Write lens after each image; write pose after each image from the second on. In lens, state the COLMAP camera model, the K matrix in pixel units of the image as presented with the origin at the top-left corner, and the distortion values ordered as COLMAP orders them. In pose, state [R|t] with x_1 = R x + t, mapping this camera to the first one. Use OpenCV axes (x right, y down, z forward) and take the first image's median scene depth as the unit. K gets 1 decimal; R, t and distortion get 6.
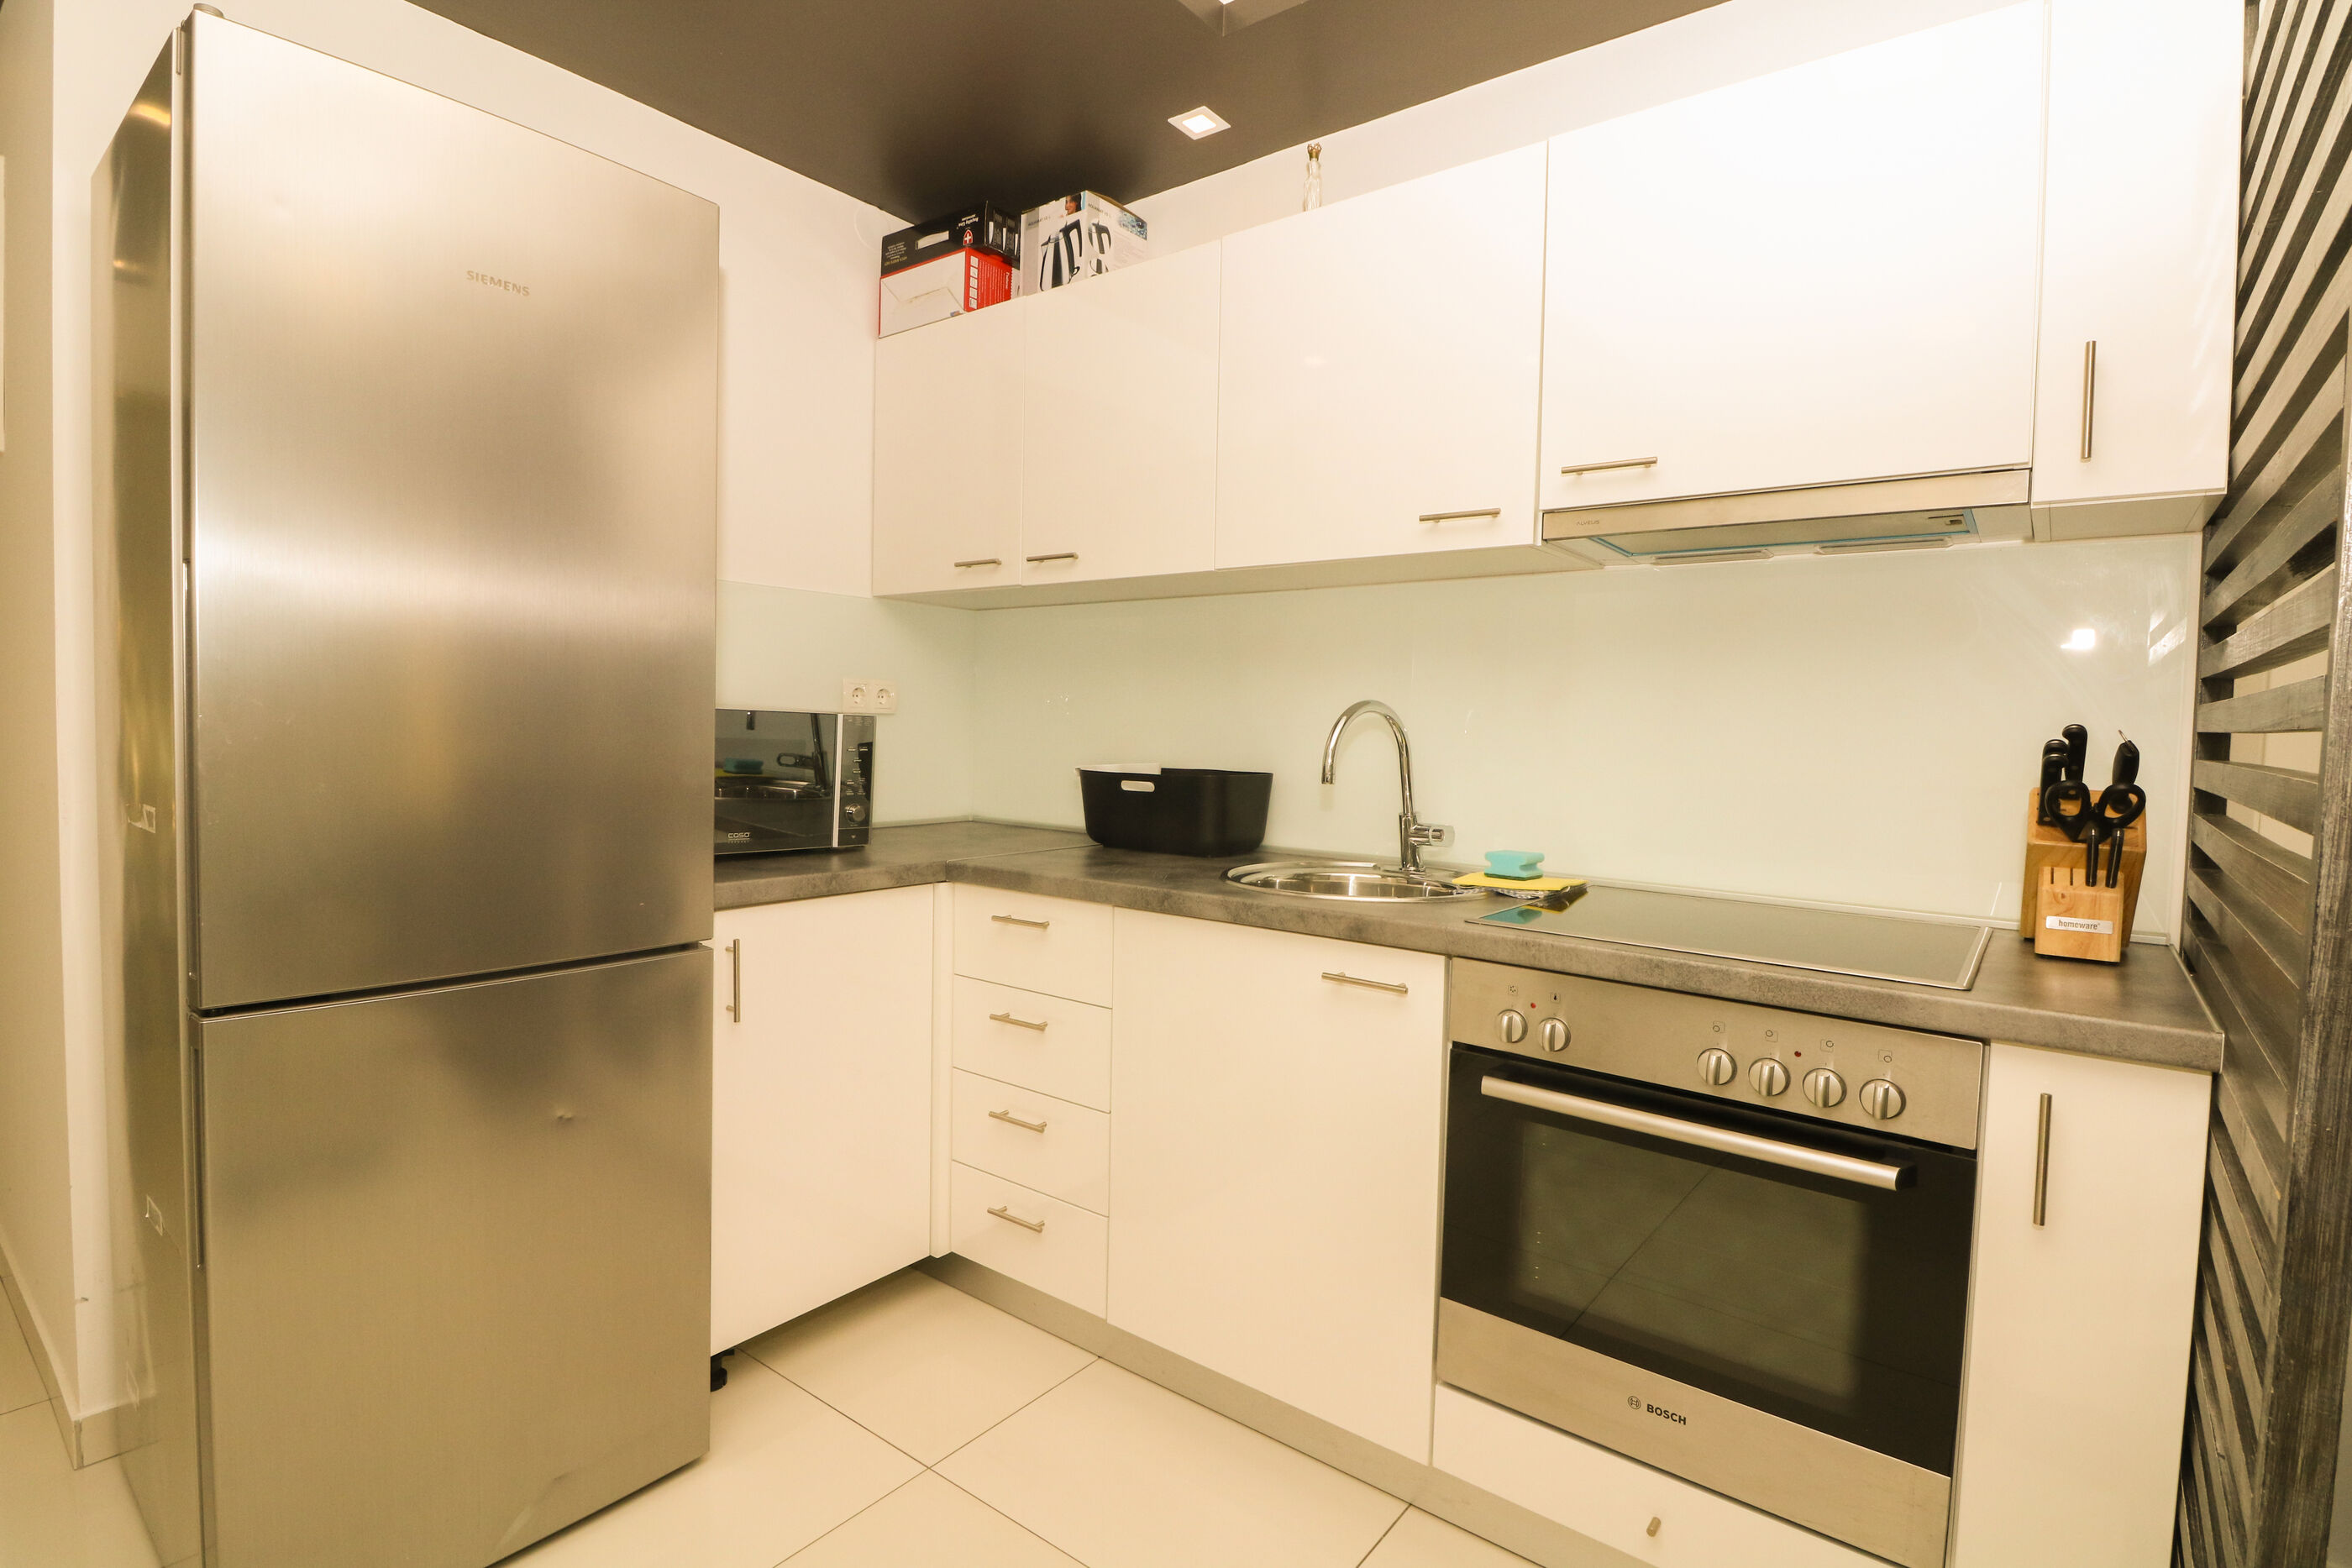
lens RADIAL K [[1140.5, 0, 1188.8], [0, 1140.5, 773.1], [0, 0, 1]] dist [0.001850, 0.000549]
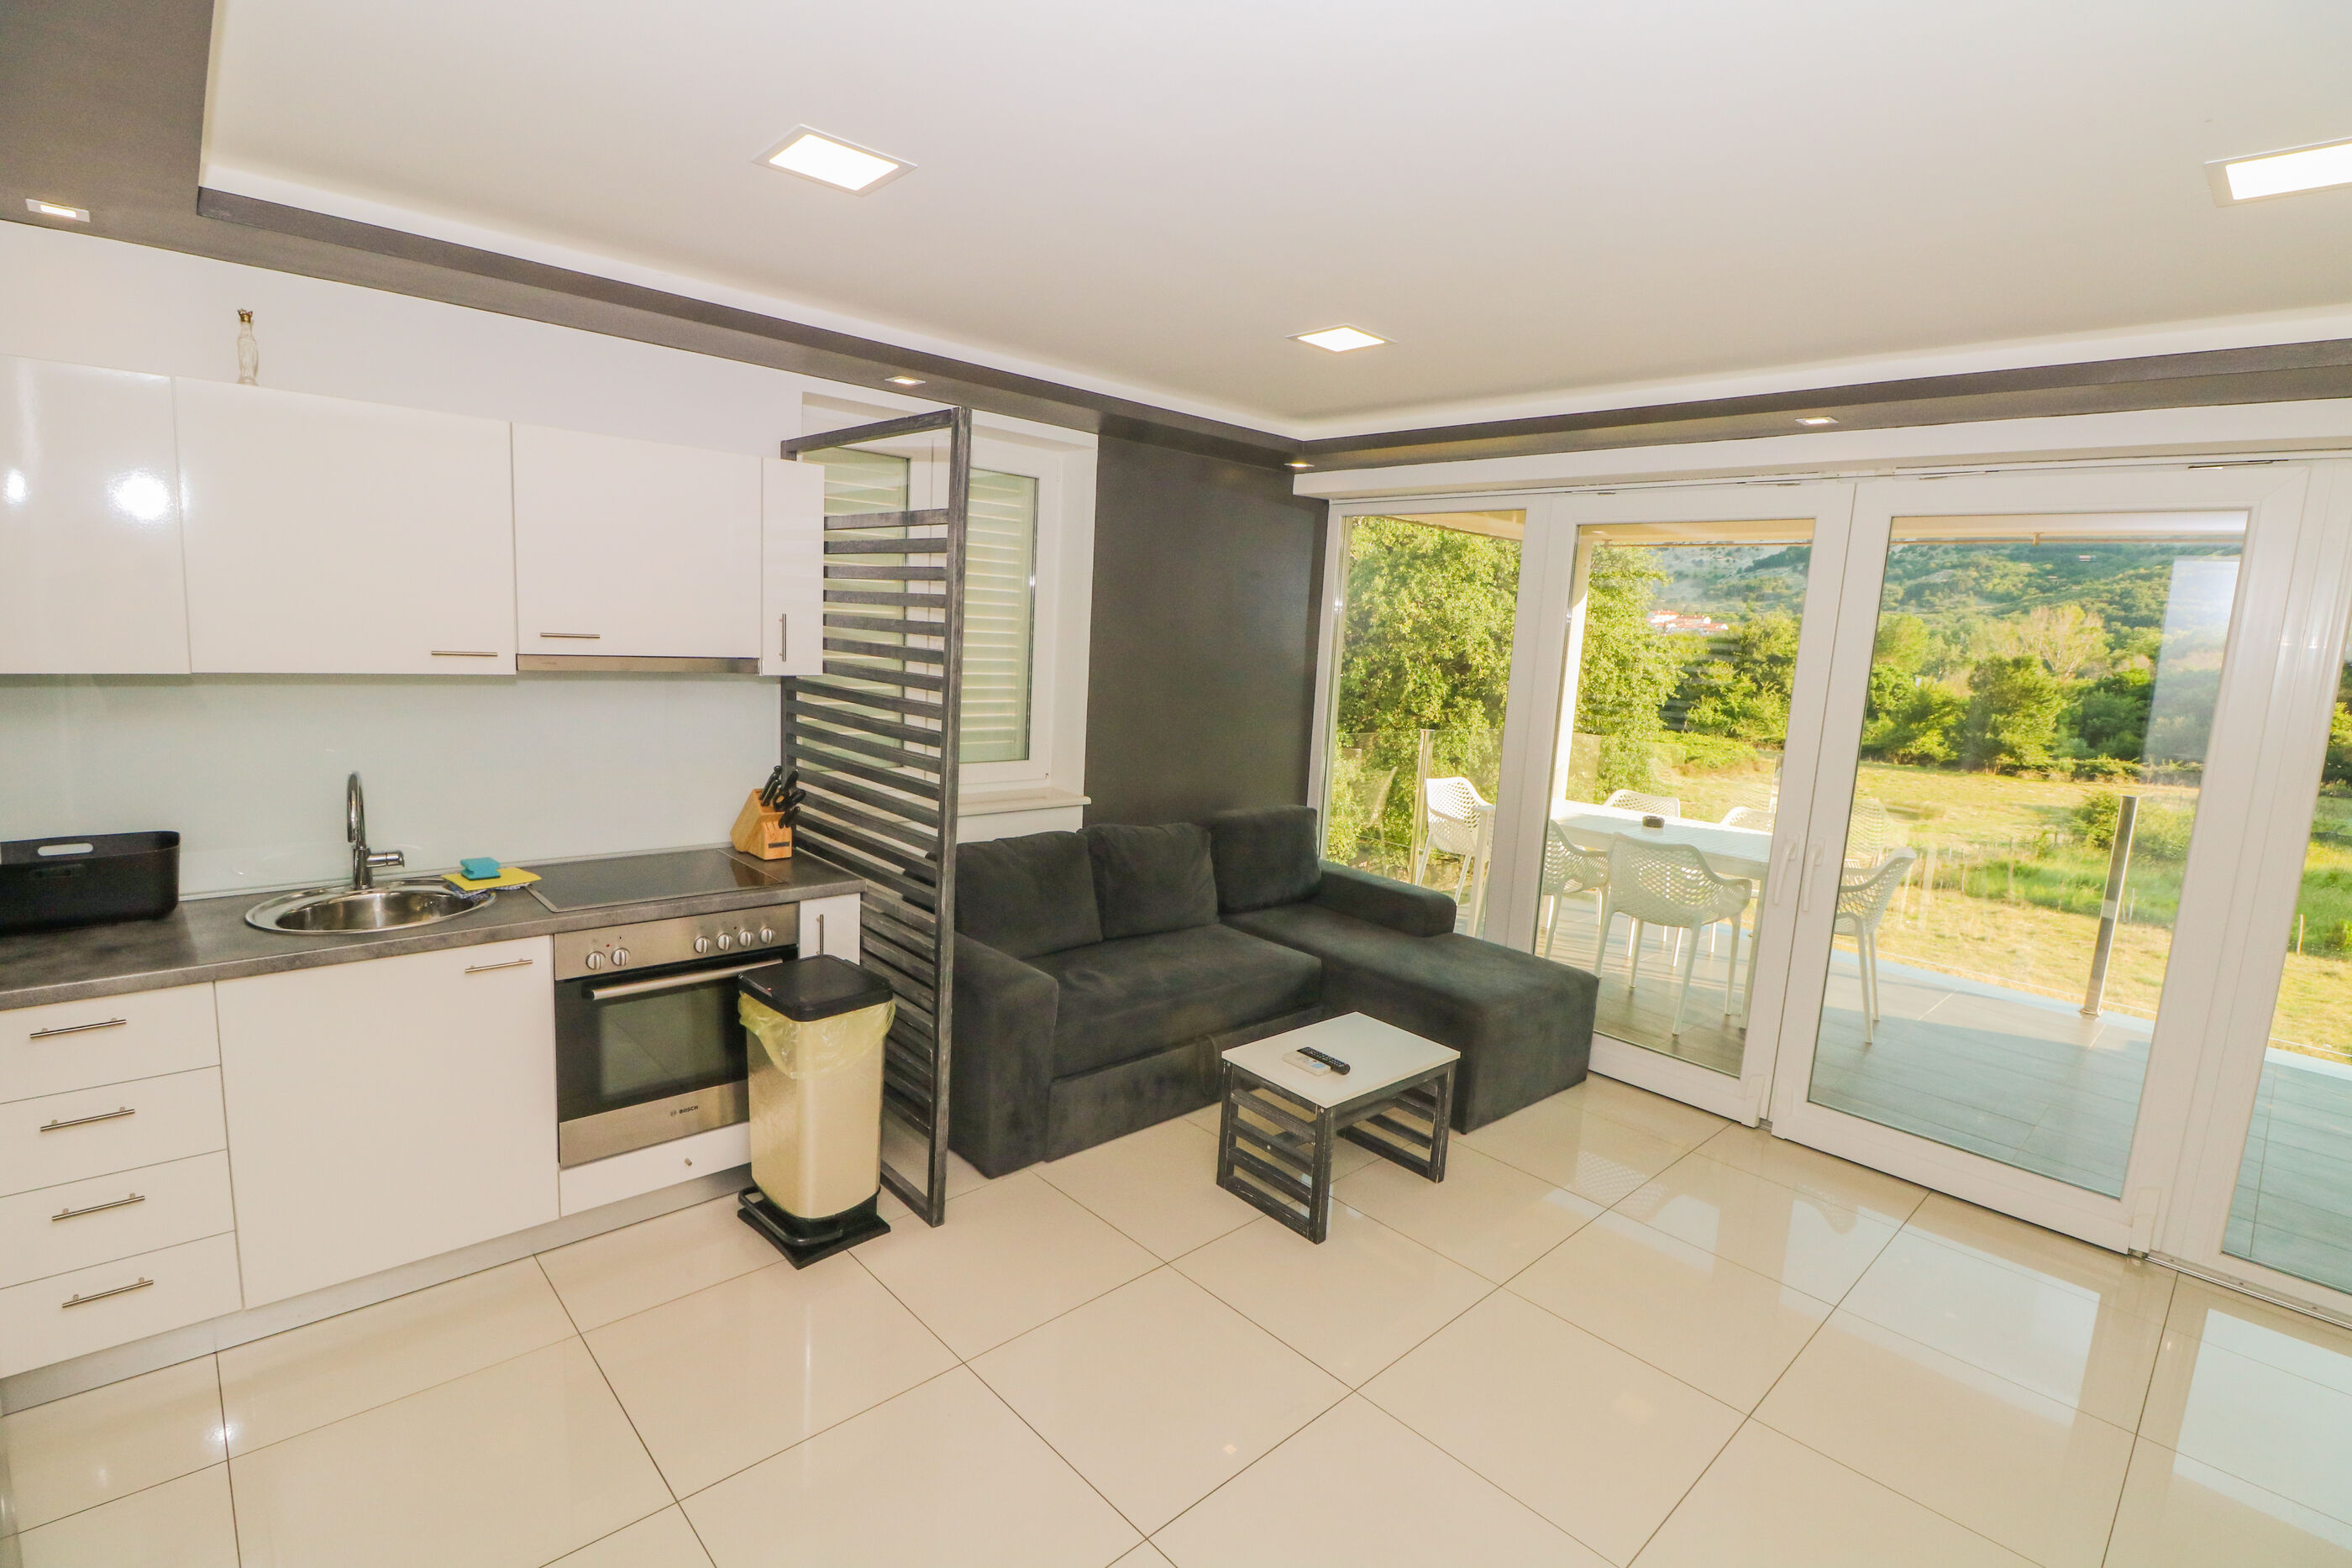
lens RADIAL K [[1084.7, 0, 1176.0], [0, 1084.7, 784.0], [0, 0, 1]] dist [0.001381, -0.017388]
pose [[0.162963, -0.155012, 0.974379, -0.835570], [-0.005672, 0.987417, 0.158035, -0.232599], [-0.986616, -0.031281, 0.160033, -0.133910]]
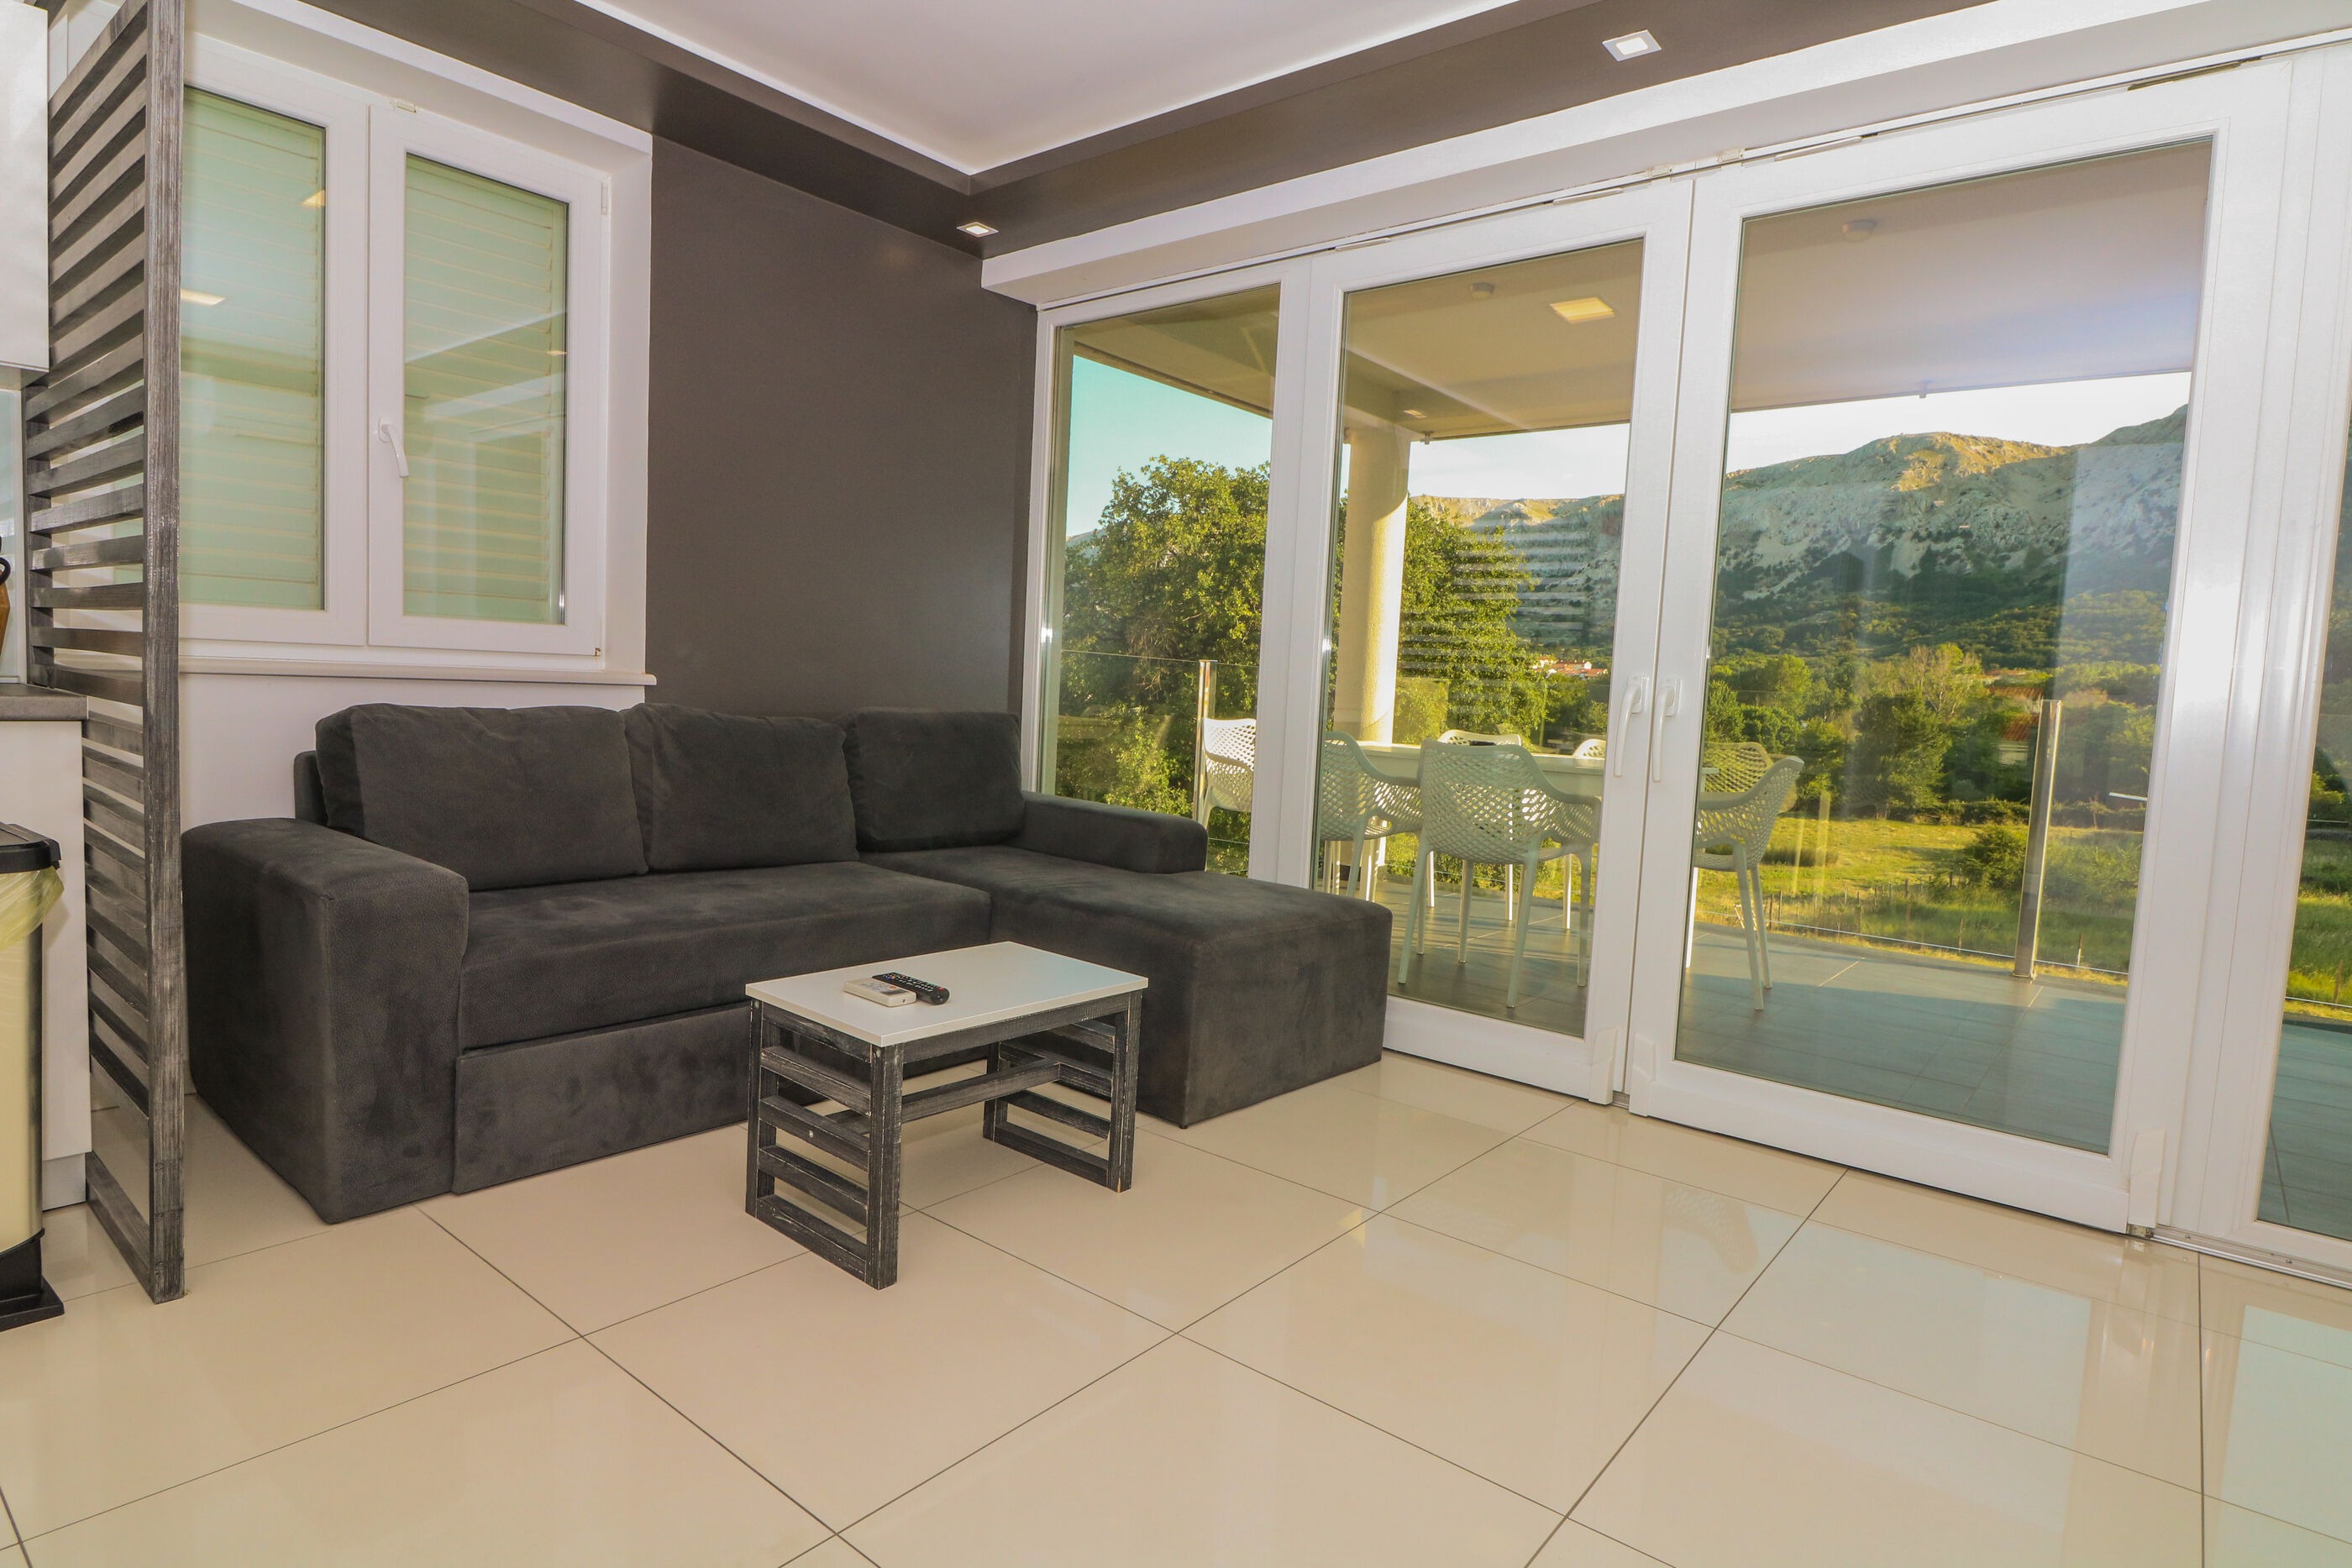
lens RADIAL K [[1273.4, 0, 1176.0], [0, 1273.4, 784.0], [0, 0, 1]] dist [-0.044467, 0.036404]
pose [[0.025133, -0.099856, 0.994684, -0.447961], [-0.003037, 0.994987, 0.099963, 0.091775], [-0.999680, -0.005533, 0.024704, -0.345880]]
